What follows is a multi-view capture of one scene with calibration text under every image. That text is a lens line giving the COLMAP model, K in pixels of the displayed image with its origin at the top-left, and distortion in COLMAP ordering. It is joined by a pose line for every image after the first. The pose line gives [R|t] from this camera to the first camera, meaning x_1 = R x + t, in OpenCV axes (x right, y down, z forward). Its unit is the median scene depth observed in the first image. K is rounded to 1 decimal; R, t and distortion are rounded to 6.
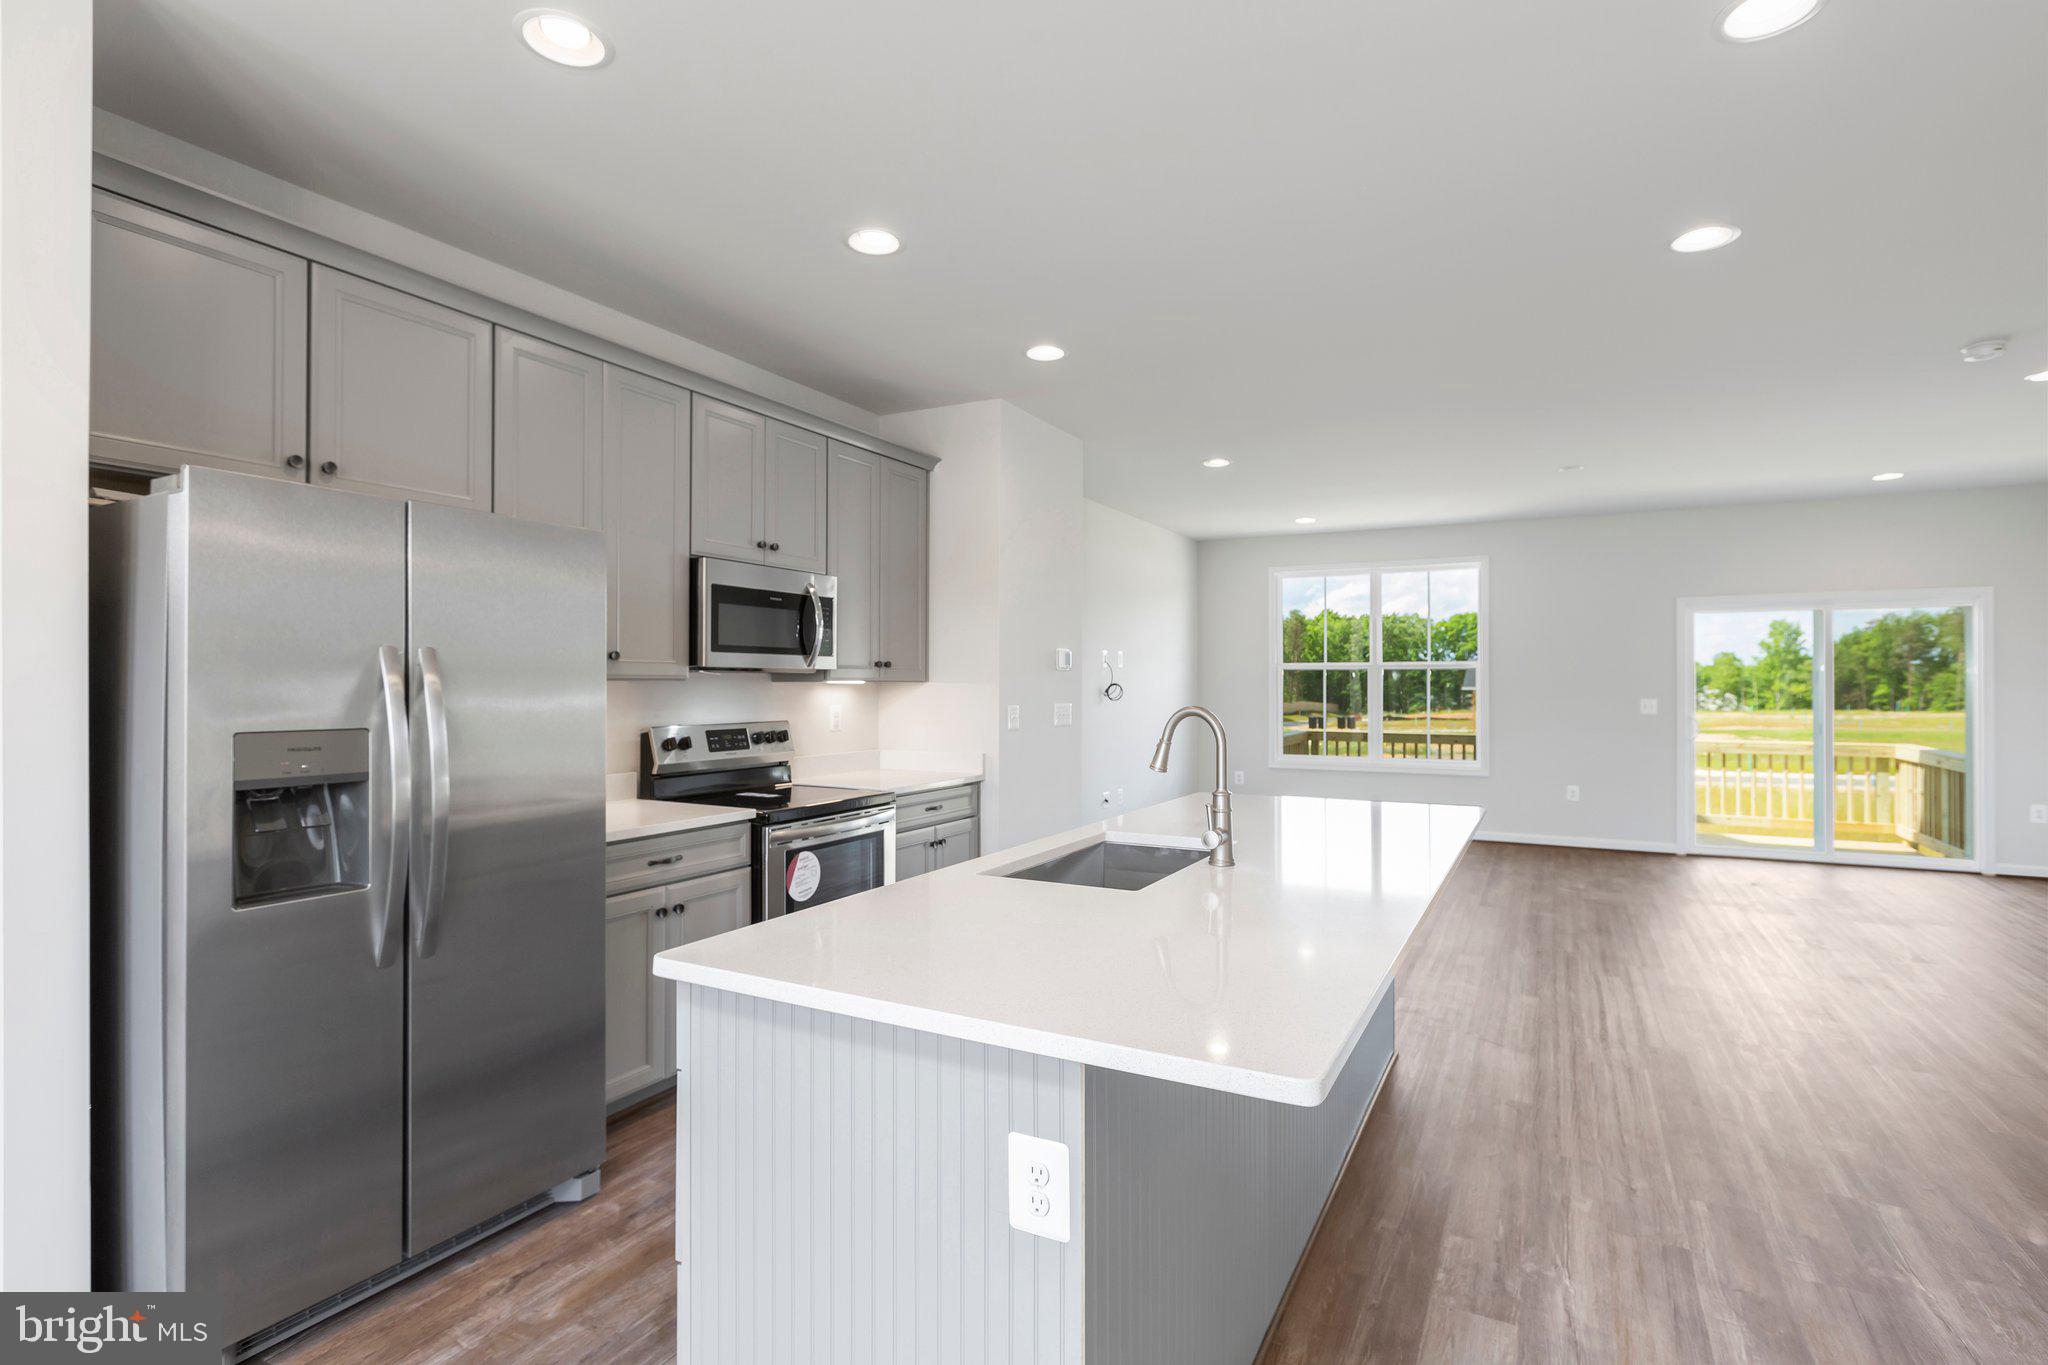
lens RADIAL K [[968.1, 0, 1017.4], [0, 968.1, 691.7], [0, 0, 1]] dist [0.000082, -0.000198]
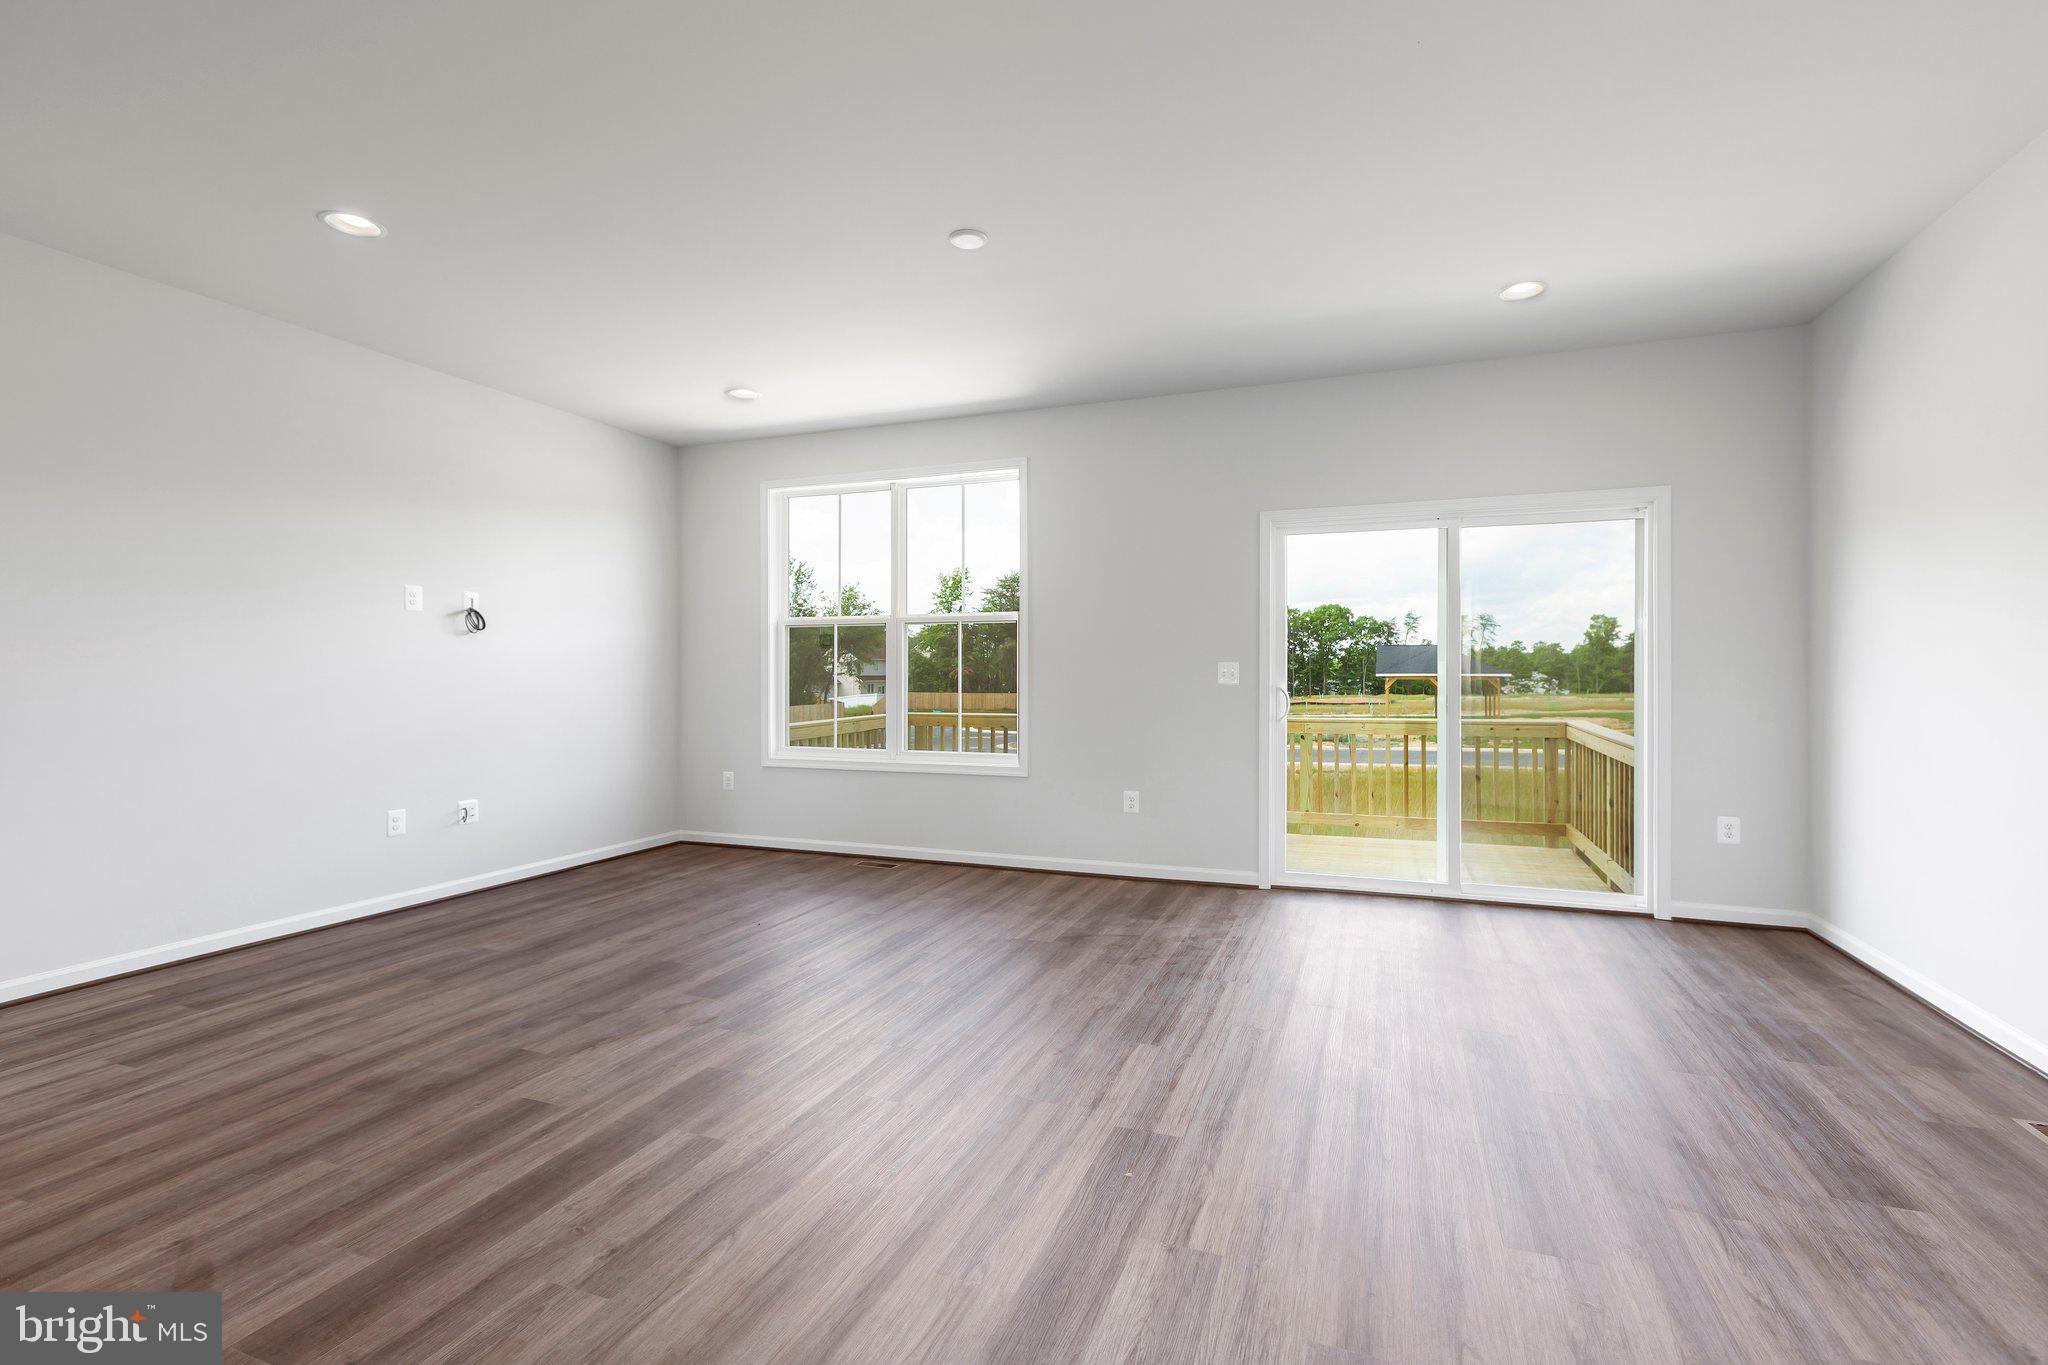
lens RADIAL K [[924.2, 0, 1025.9], [0, 924.2, 671.4], [0, 0, 1]] dist [0.009926, -0.000001]
pose [[0.993734, -0.004046, 0.111700, 0.442523], [0.005073, 0.999947, -0.008914, 0.020858], [-0.111658, 0.009424, 0.993702, 0.367544]]
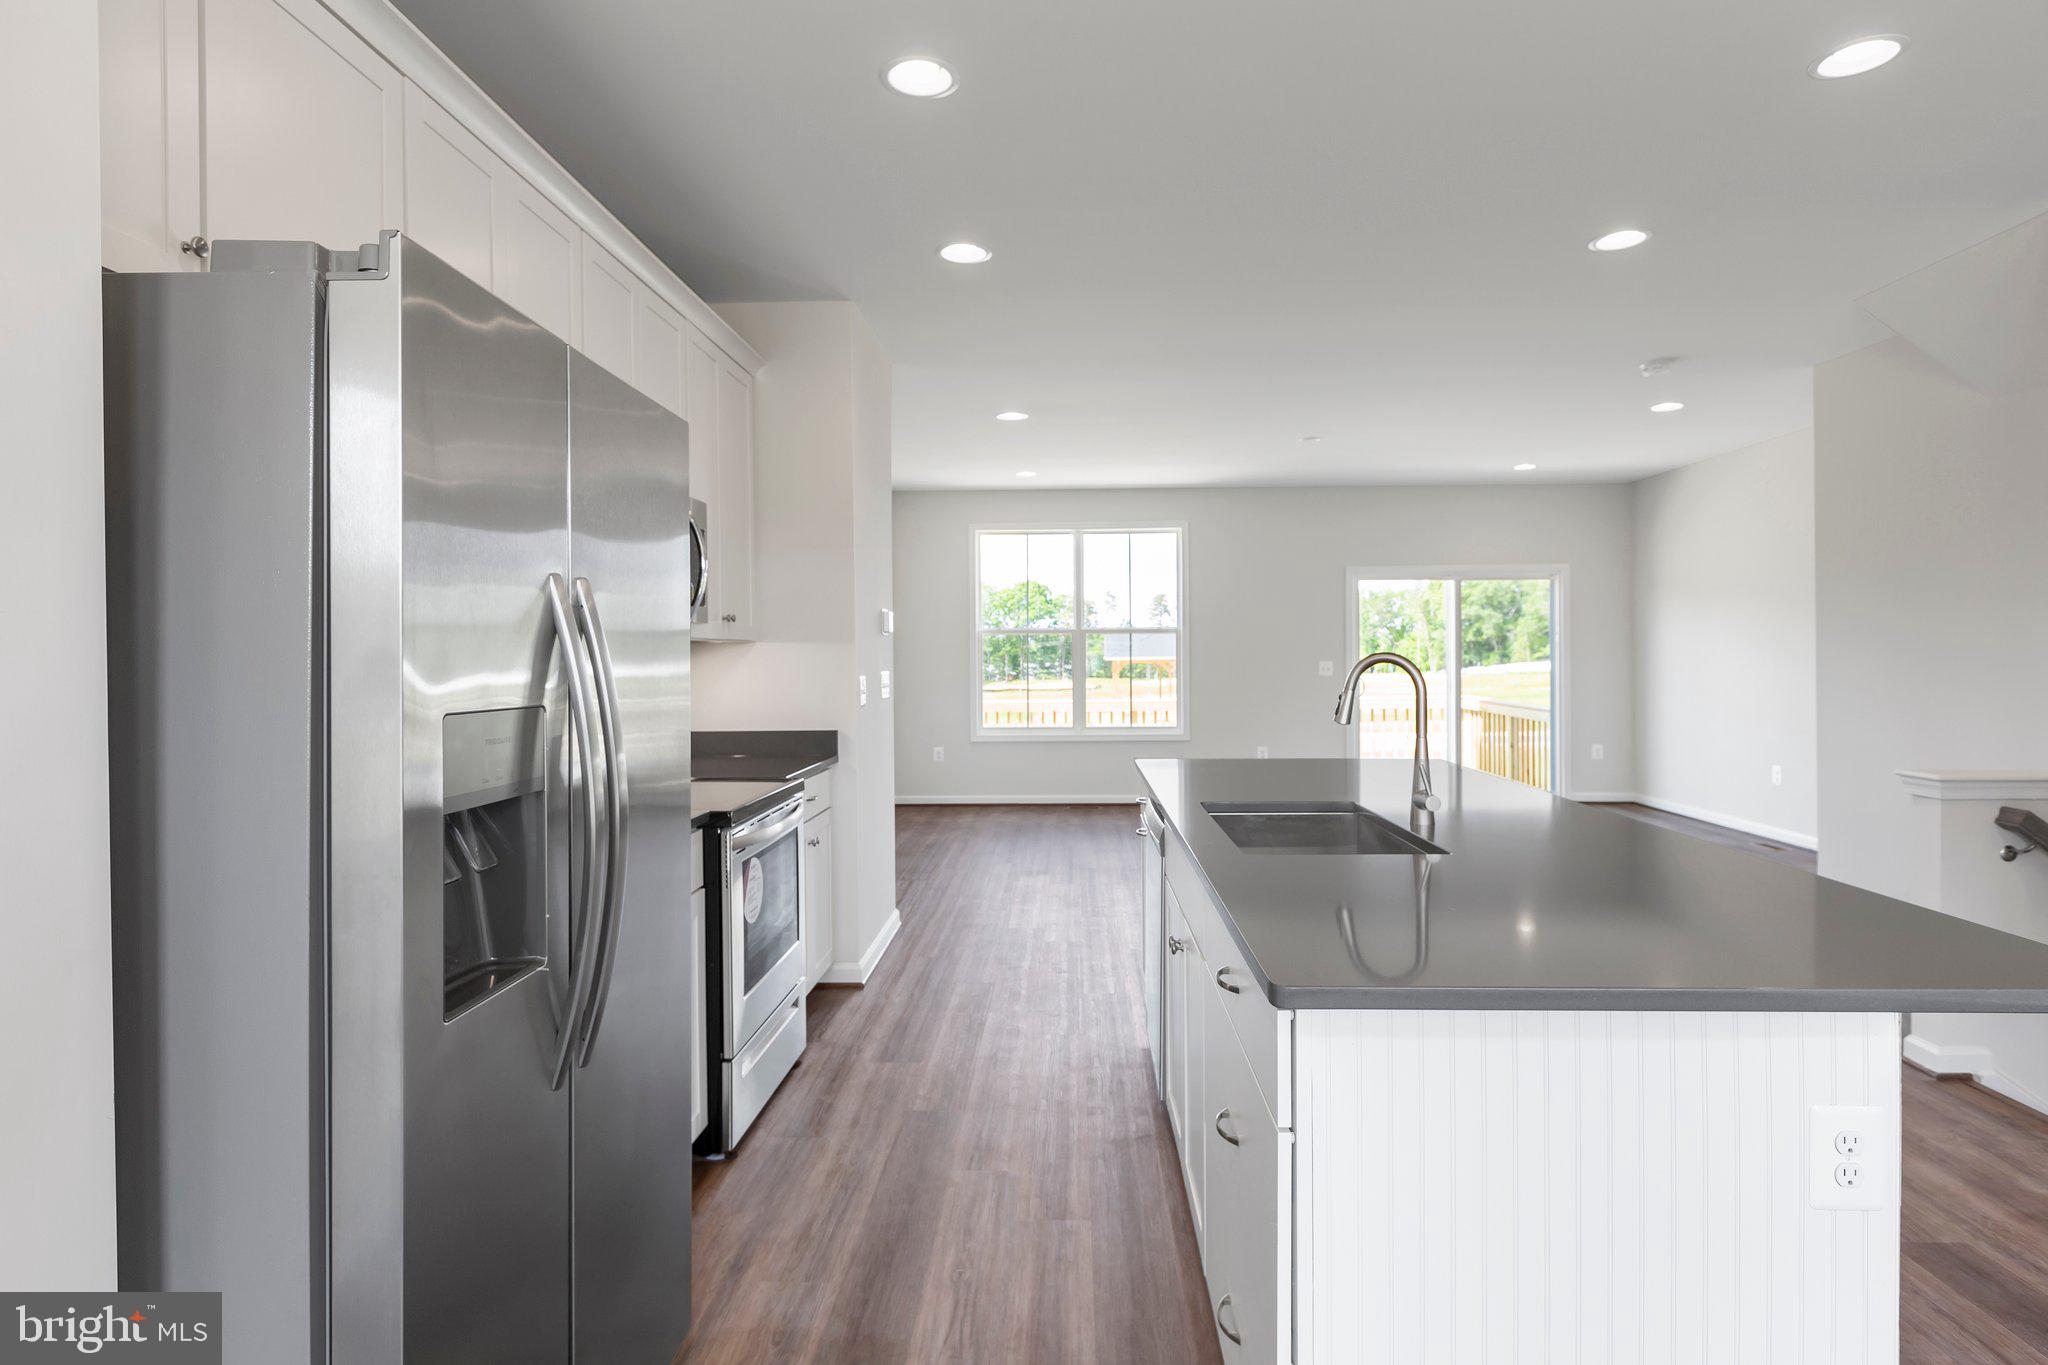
lens RADIAL K [[1081.0, 0, 1025.5], [0, 1081.0, 661.1], [0, 0, 1]] dist [-0.001400, 0.000344]
pose [[0.903718, -0.011094, 0.427985, -0.164578], [0.012122, 0.999926, 0.000323, 0.004017], [-0.427957, 0.004896, 0.903786, 0.058693]]
